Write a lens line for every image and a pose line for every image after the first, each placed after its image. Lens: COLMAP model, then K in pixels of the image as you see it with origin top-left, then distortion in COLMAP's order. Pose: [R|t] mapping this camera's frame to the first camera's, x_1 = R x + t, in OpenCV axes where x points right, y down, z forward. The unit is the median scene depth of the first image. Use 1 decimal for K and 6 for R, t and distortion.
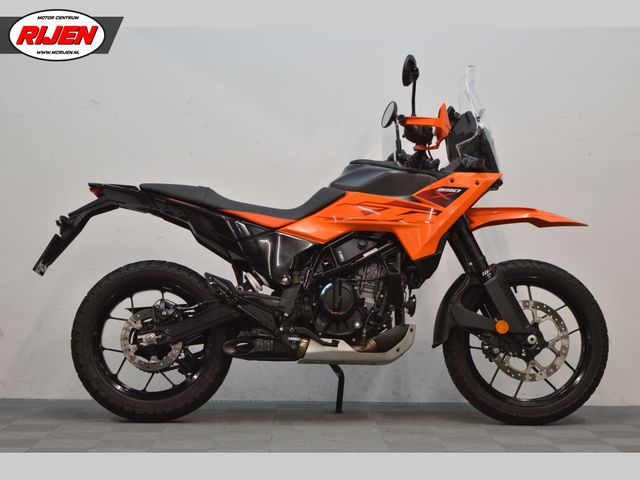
lens RADIAL K [[1453.9, 0, 320.0], [0, 1453.9, 240.0], [0, 0, 1]] dist [0.020604, 0.014719]
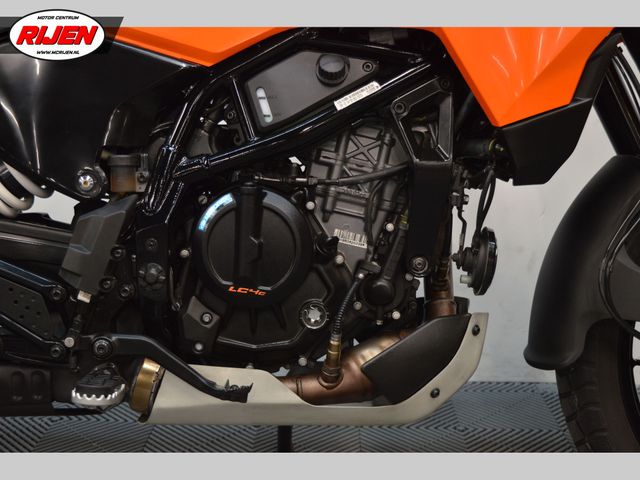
lens RADIAL K [[907.4, 0, 320.0], [0, 907.4, 240.0], [0, 0, 1]] dist [-0.022304, -0.035845]
pose [[0.999566, 0.012894, -0.026486, 0.032200], [-0.007129, 0.978268, 0.207220, -0.001481], [0.028582, -0.206941, 0.977936, 0.800384]]
